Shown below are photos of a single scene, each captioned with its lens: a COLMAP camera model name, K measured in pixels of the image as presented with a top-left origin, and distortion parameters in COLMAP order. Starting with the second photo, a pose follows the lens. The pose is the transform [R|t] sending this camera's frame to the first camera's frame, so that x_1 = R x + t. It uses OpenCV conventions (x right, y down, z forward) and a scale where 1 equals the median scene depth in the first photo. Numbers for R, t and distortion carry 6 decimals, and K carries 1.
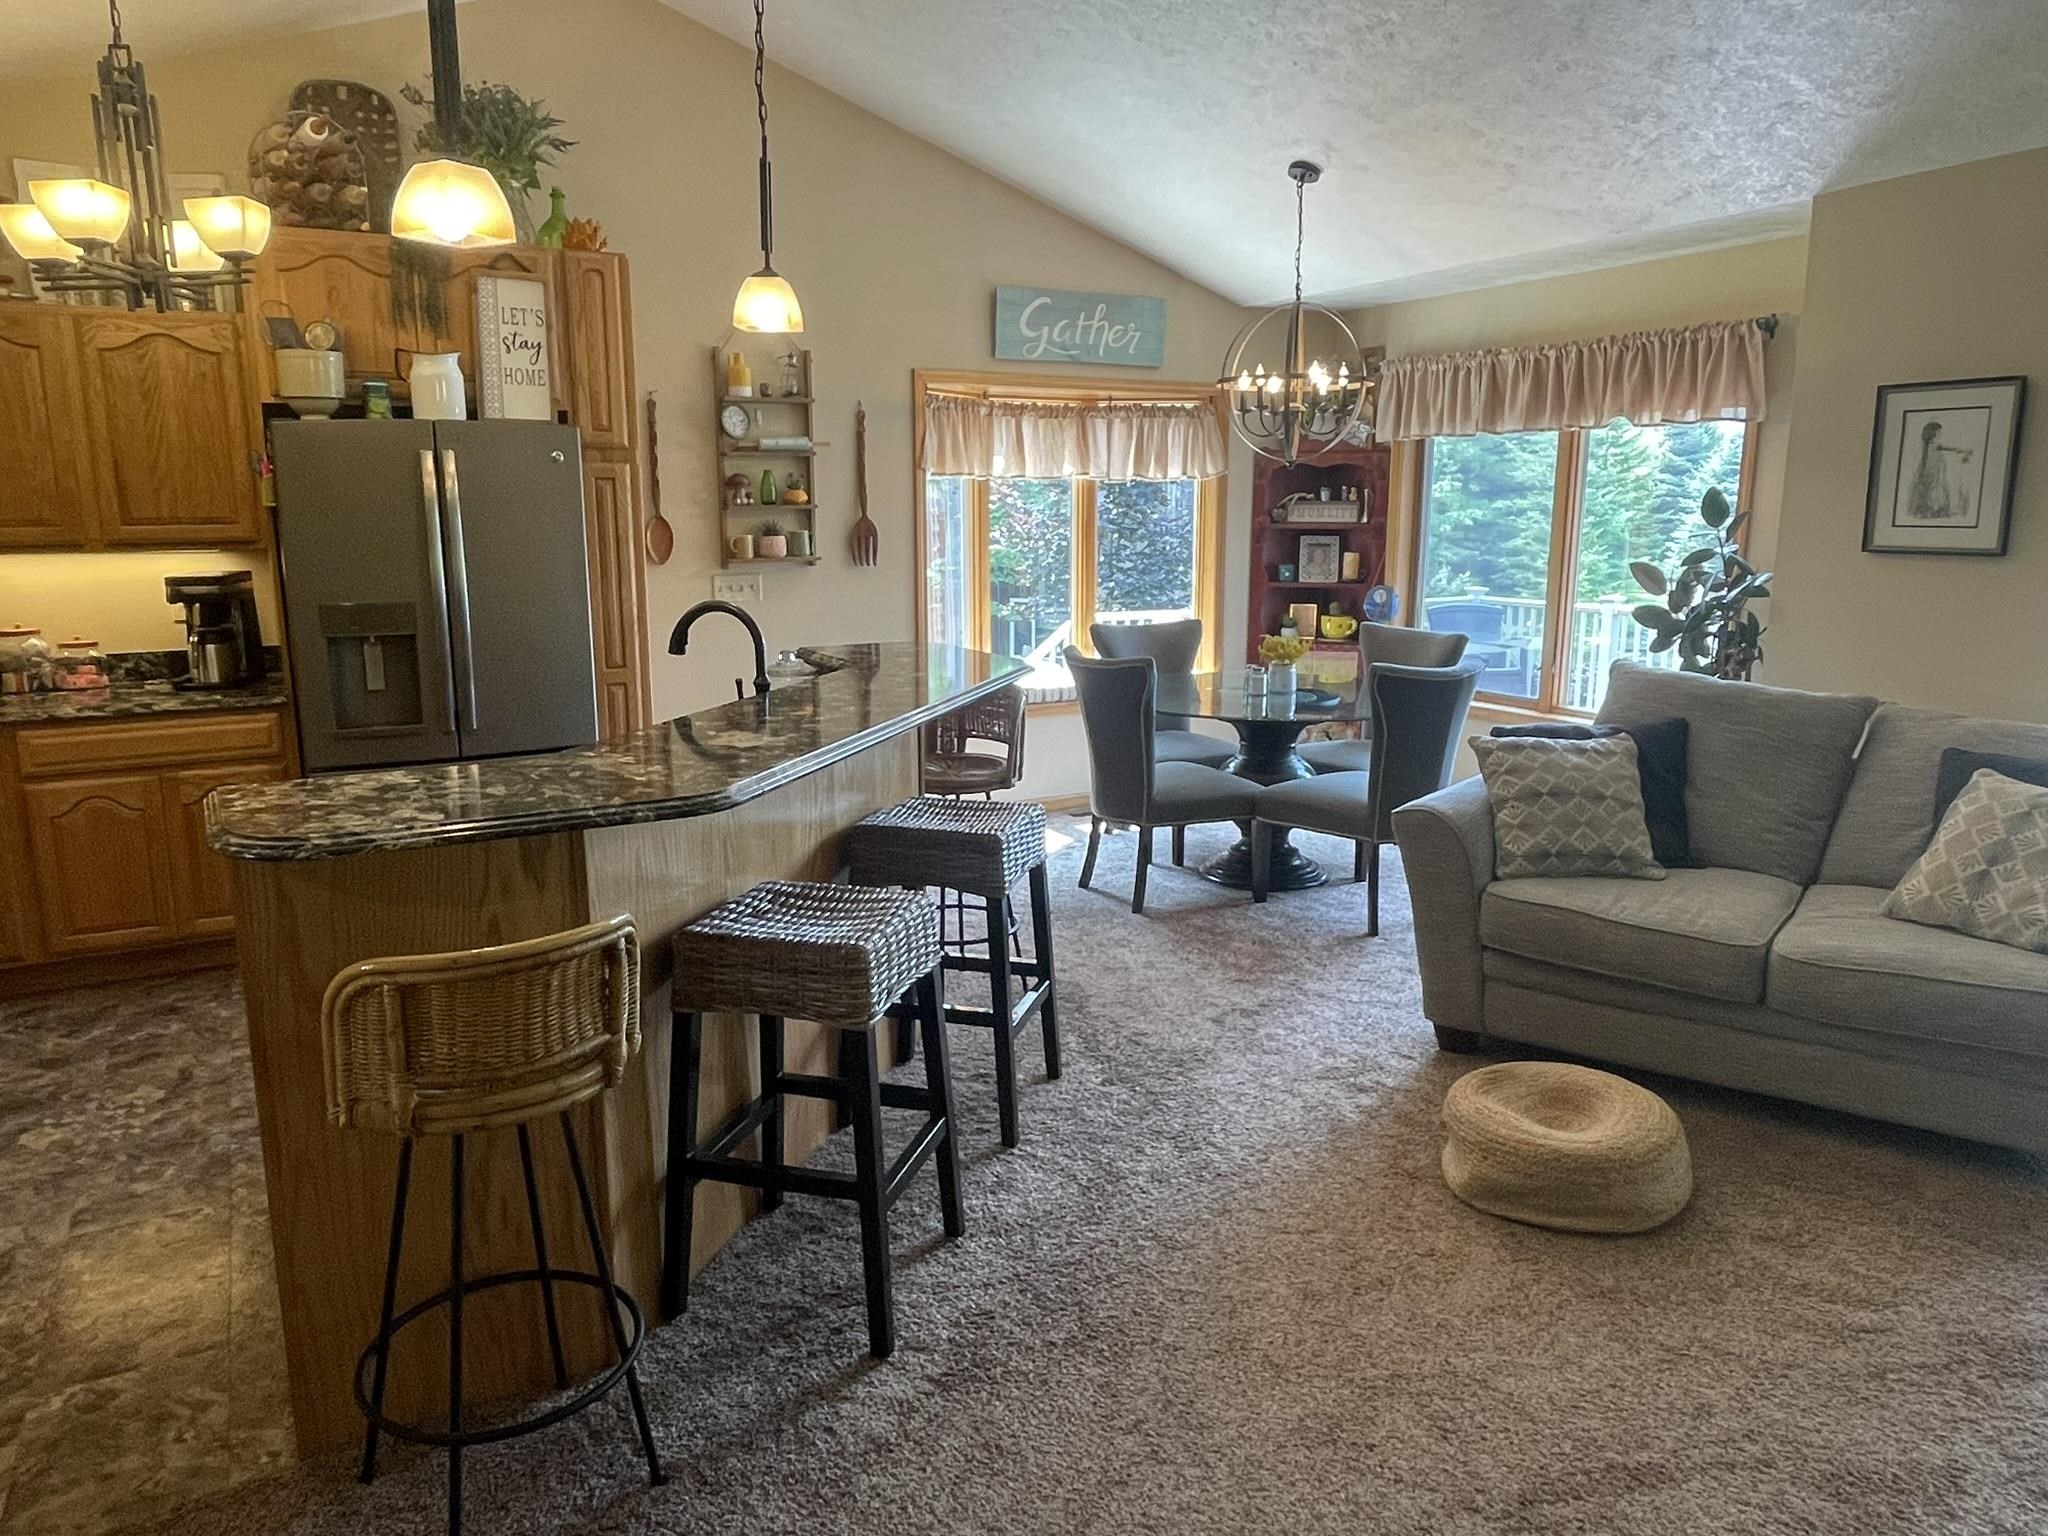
lens RADIAL K [[1370.2, 0, 1024.0], [0, 1370.2, 768.0], [0, 0, 1]] dist [0.019678, 0.000750]
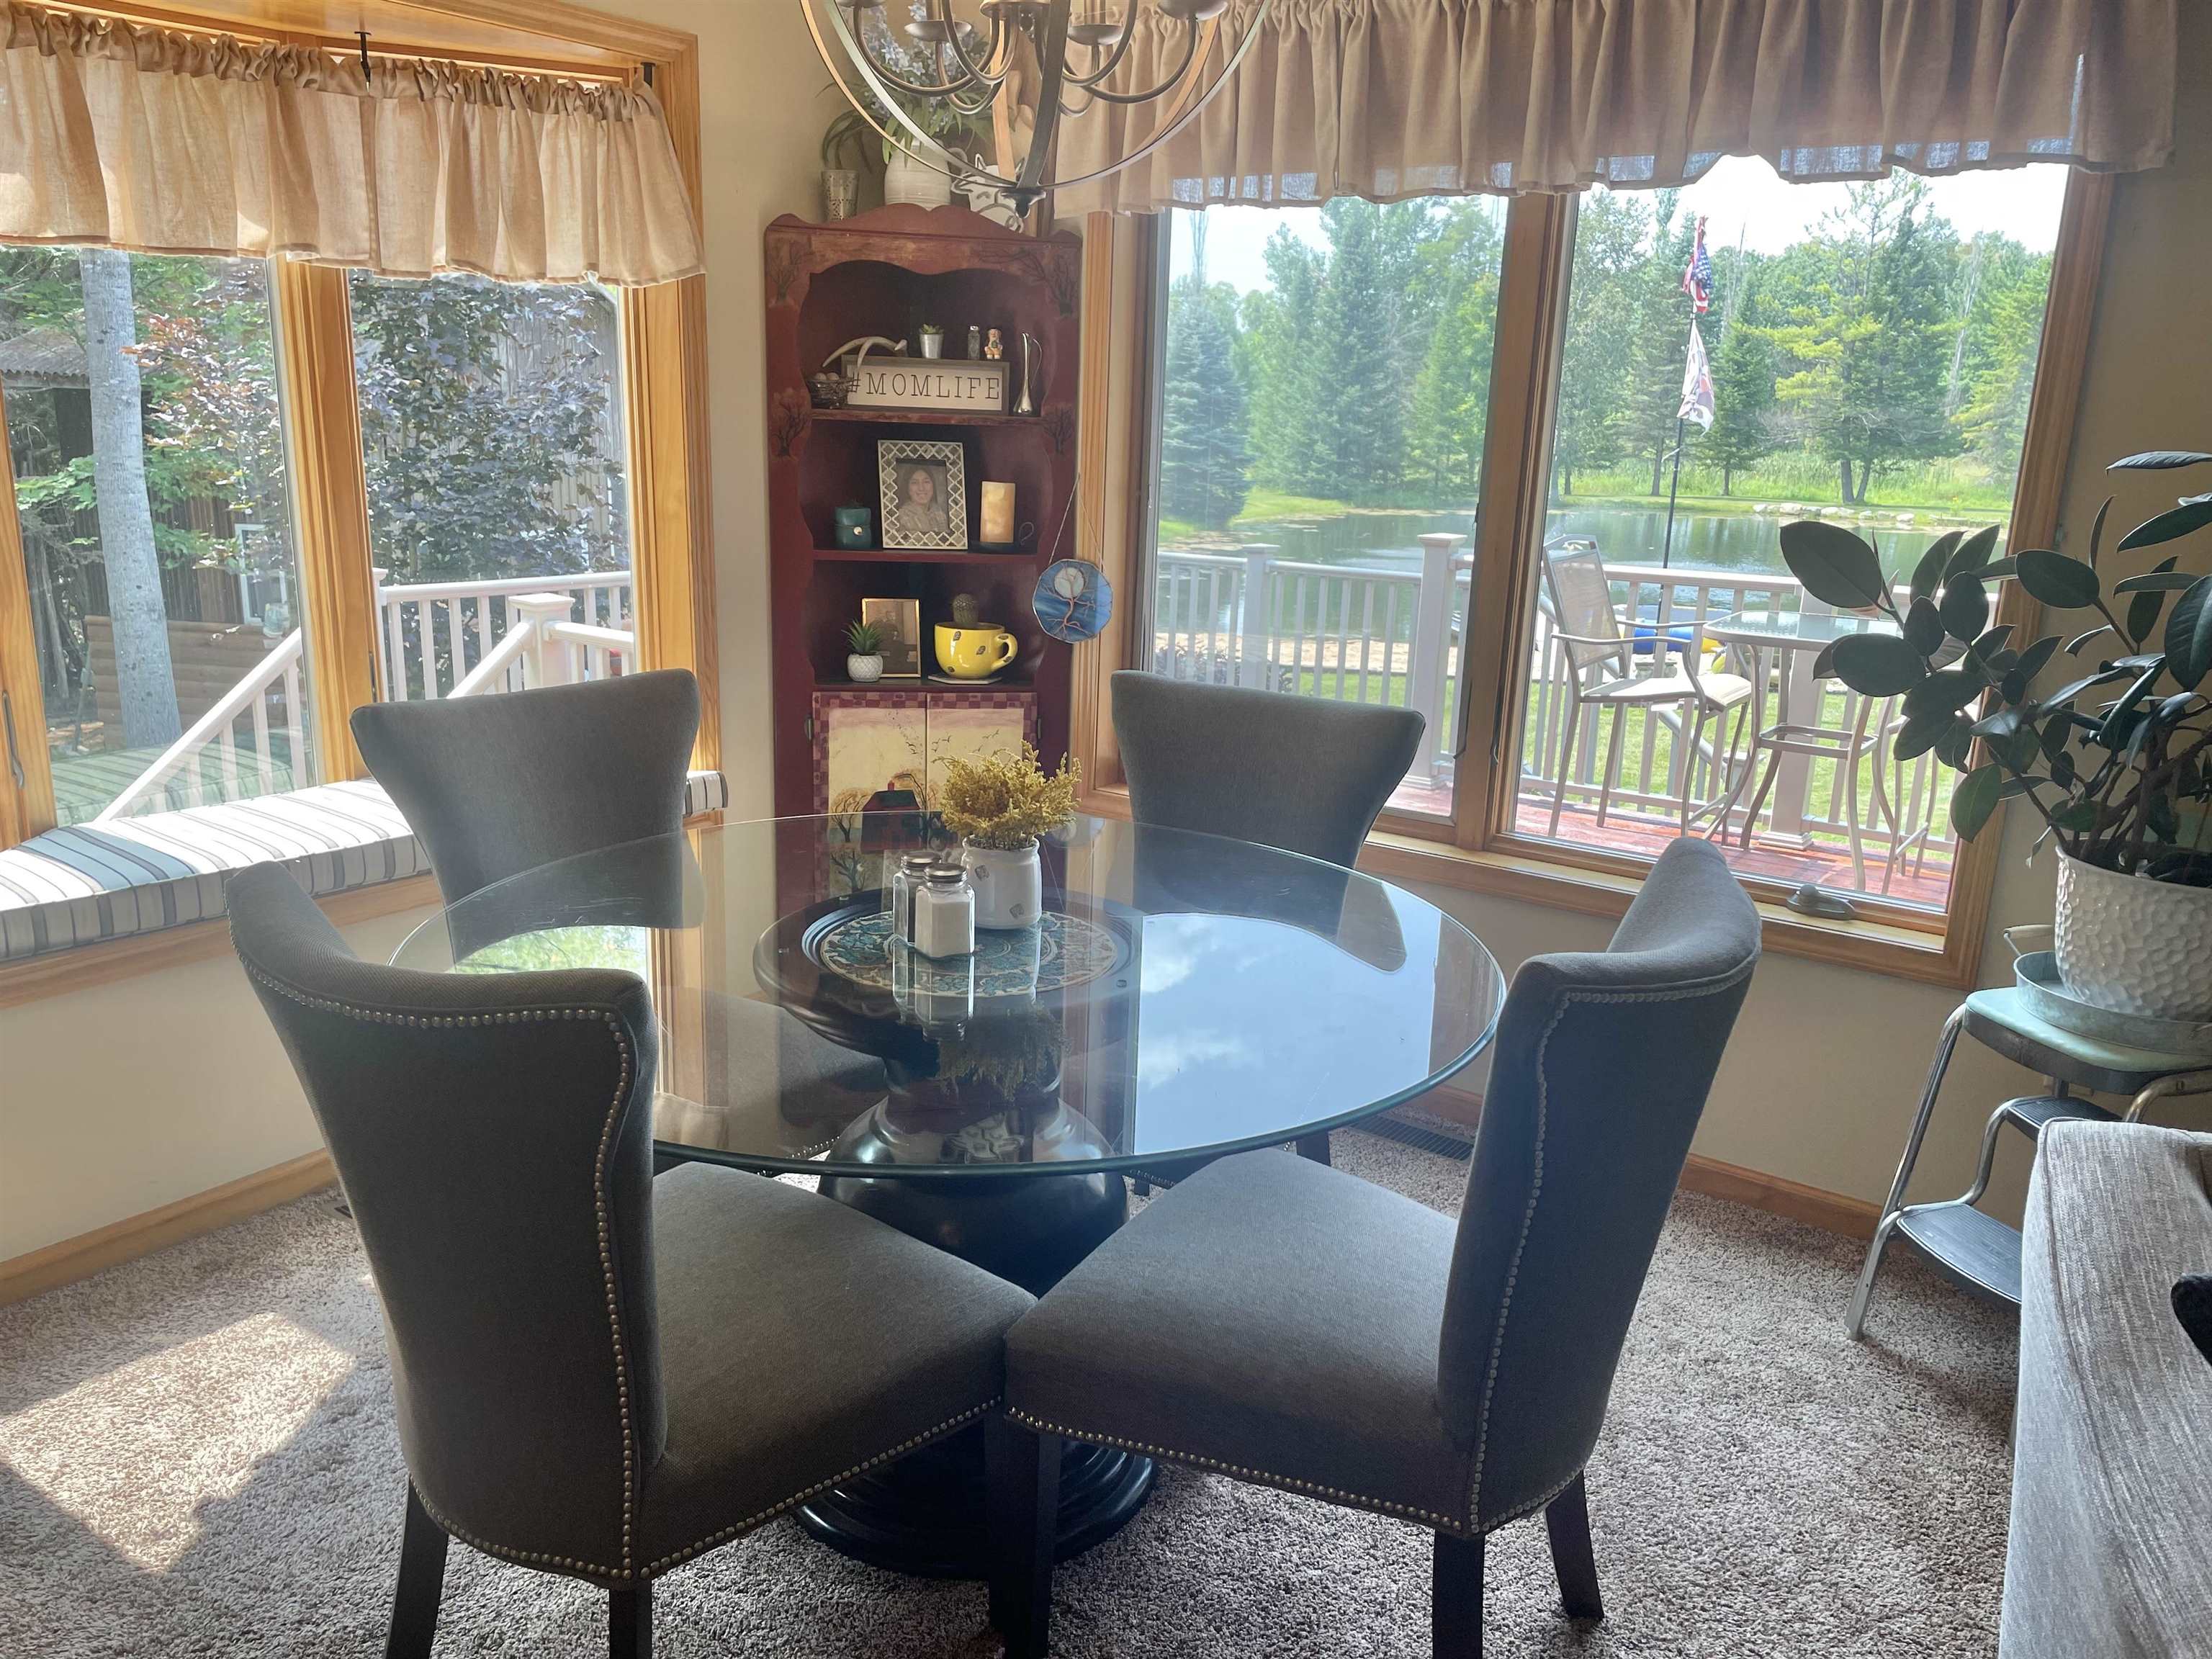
lens RADIAL K [[1688.2, 0, 1106.0], [0, 1688.2, 829.5], [0, 0, 1]] dist [0.080740, -0.113845]
pose [[0.903156, -0.076540, 0.422435, 0.032657], [0.052012, 0.996239, 0.069305, -0.082363], [-0.426151, -0.040622, 0.903740, 0.494676]]
